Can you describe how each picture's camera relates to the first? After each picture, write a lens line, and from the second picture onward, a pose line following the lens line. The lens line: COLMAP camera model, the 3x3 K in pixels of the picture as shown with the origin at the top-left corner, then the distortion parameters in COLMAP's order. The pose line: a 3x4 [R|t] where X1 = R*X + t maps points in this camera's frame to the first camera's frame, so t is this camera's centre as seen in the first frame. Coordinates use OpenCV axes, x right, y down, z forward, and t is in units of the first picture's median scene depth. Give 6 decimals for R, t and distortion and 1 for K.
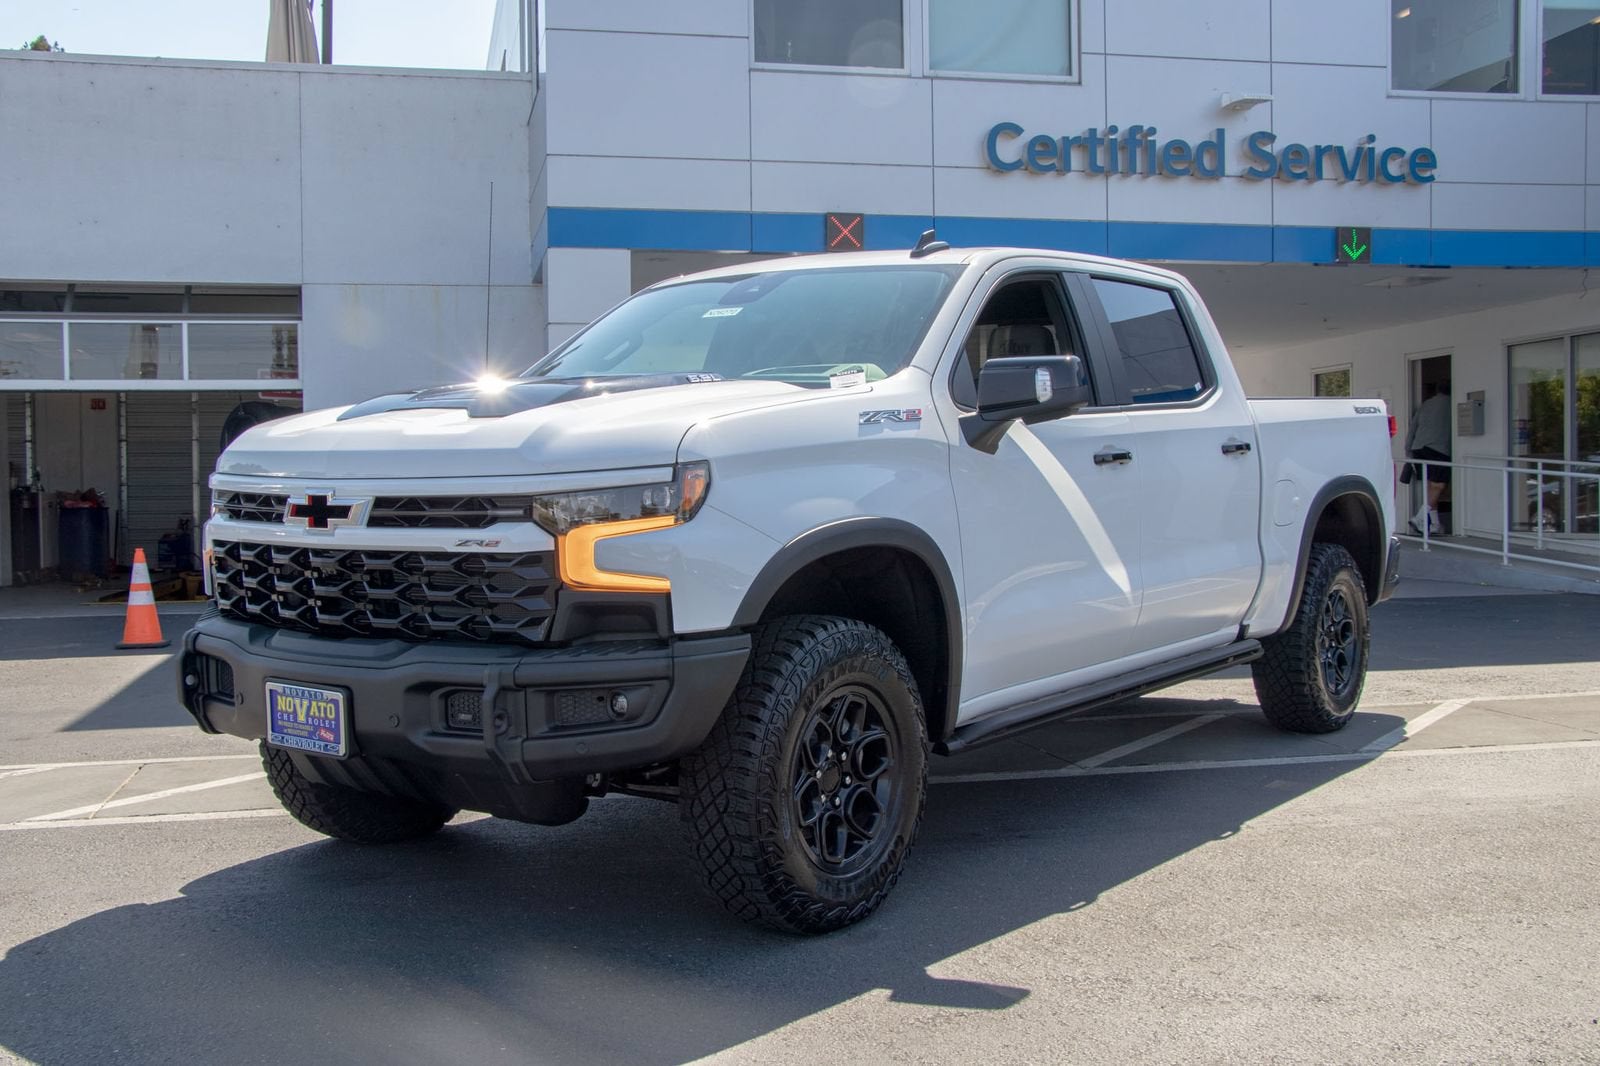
lens RADIAL K [[1708.4, 0, 769.1], [0, 1708.4, 510.0], [0, 0, 1]] dist [-0.131402, 0.331925]
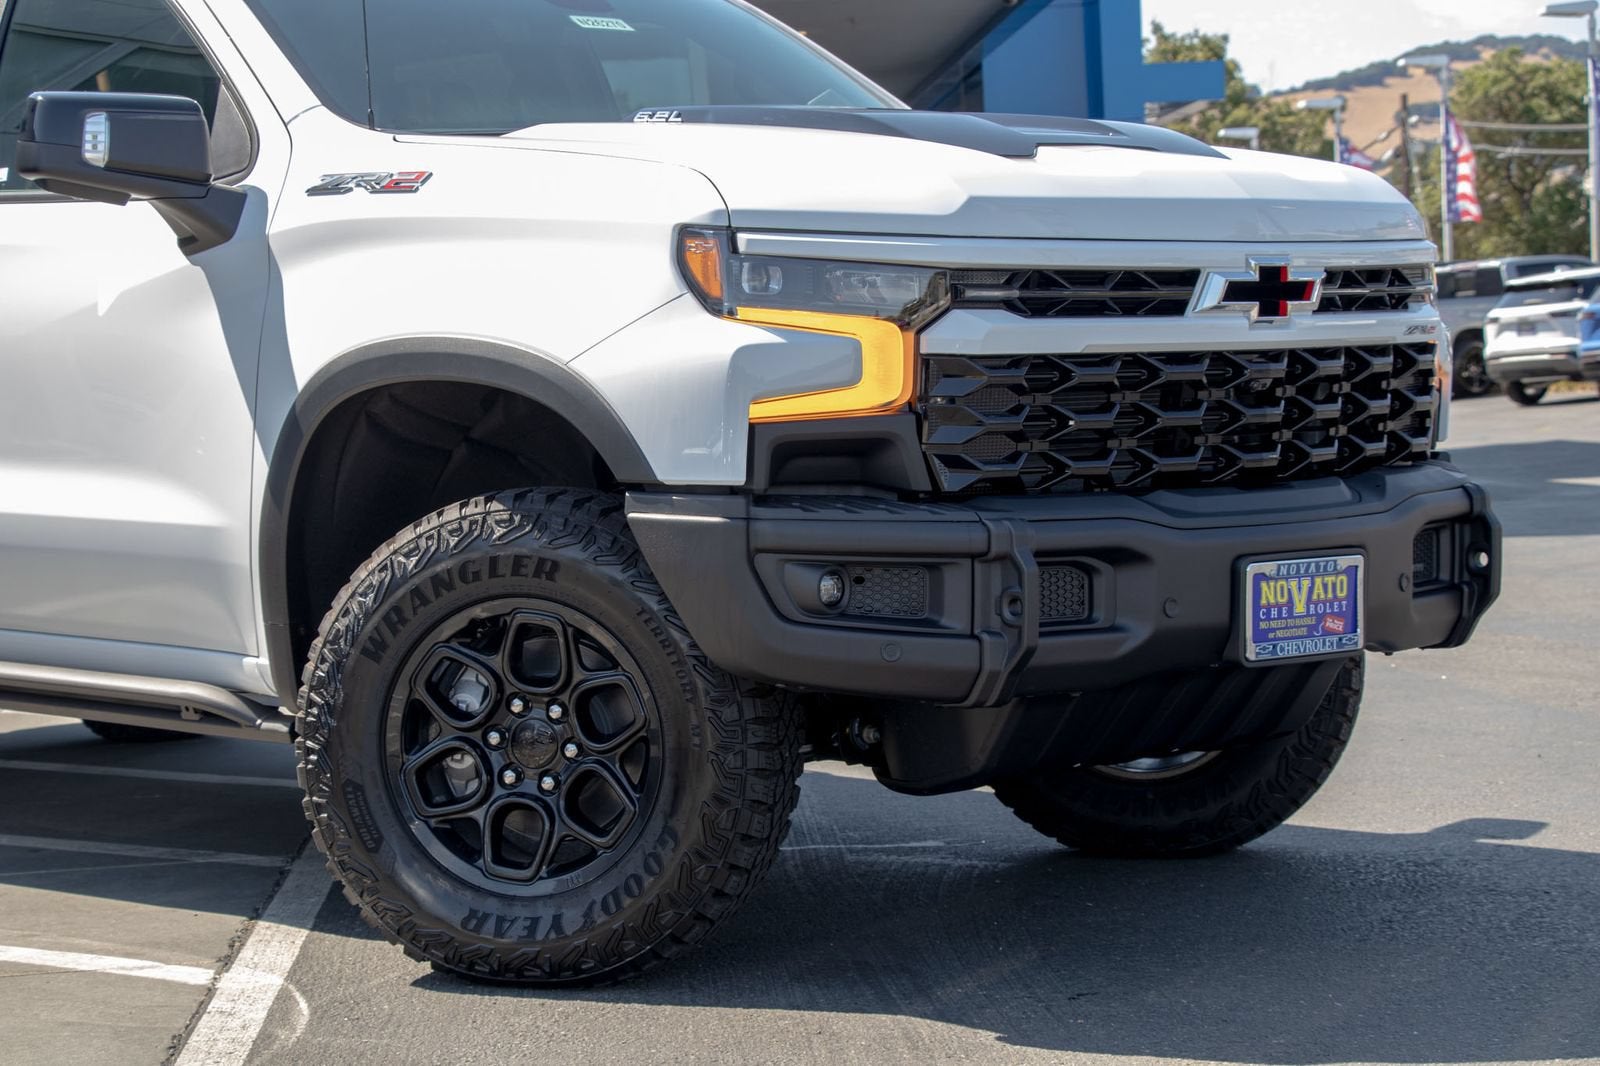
lens RADIAL K [[3193.2, 0, 752.3], [0, 3193.2, 533.5], [0, 0, 1]] dist [0.258922, 0.139487]
pose [[0.160923, -0.047715, 0.985813, -0.481688], [0.063074, 0.997286, 0.037974, 0.010771], [-0.984949, 0.056069, 0.163496, 0.316650]]
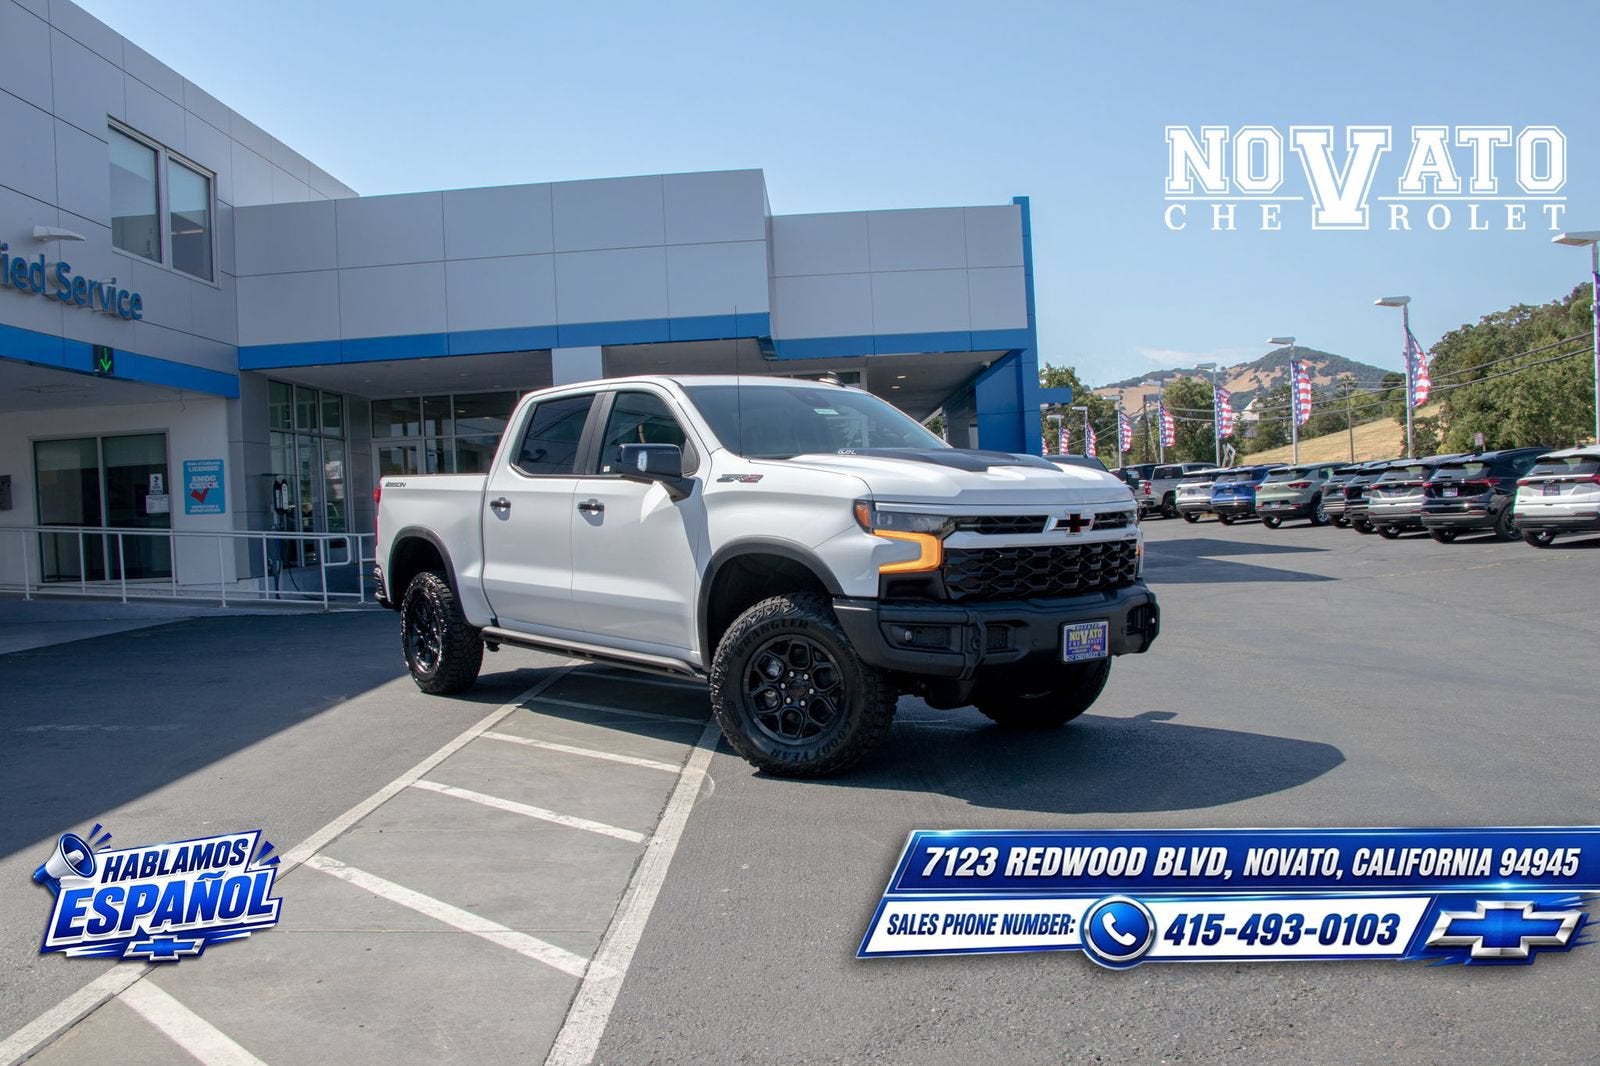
lens RADIAL K [[1294.6, 0, 777.9], [0, 1294.6, 529.8], [0, 0, 1]] dist [-0.163250, 0.113711]
pose [[0.240989, -0.018703, 0.970348, -0.513668], [0.053586, 0.998546, 0.005939, -0.005266], [-0.969047, 0.050566, 0.241641, 0.309551]]
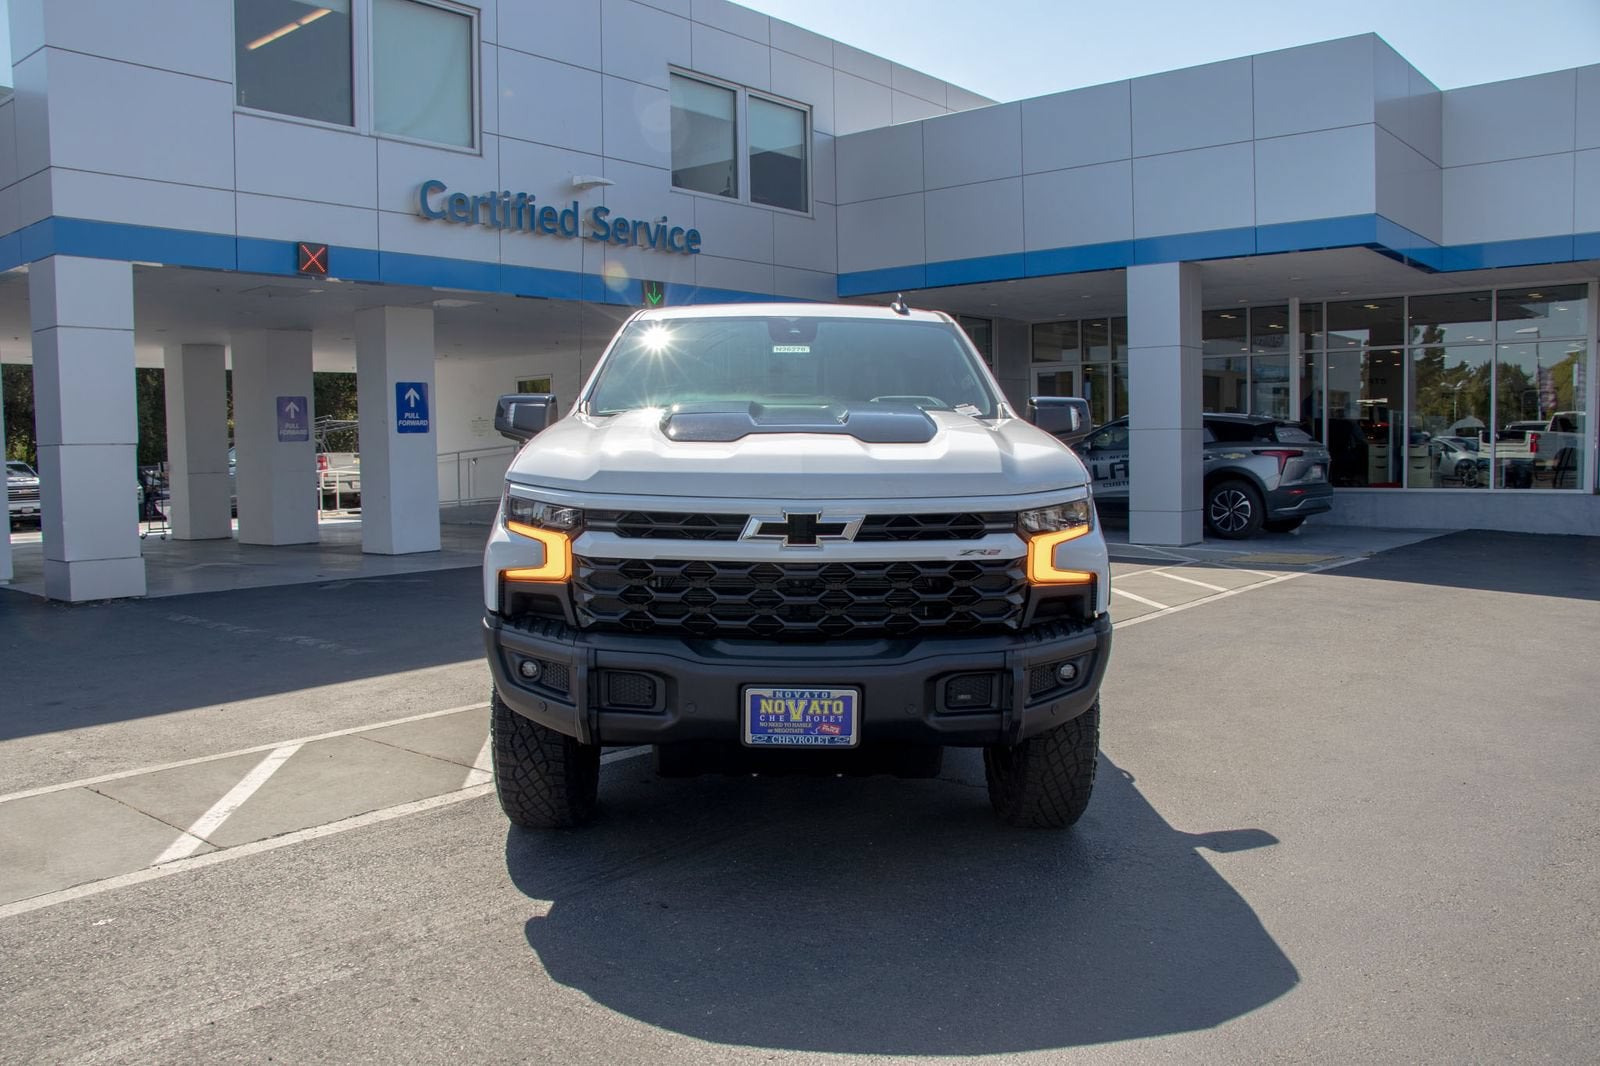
lens RADIAL K [[1294.6, 0, 777.9], [0, 1294.6, 529.8], [0, 0, 1]] dist [-0.163250, 0.113711]
pose [[0.792105, -0.037236, 0.609248, -0.250167], [0.012153, 0.998902, 0.045250, -0.011738], [-0.610263, -0.028439, 0.791688, 0.109149]]
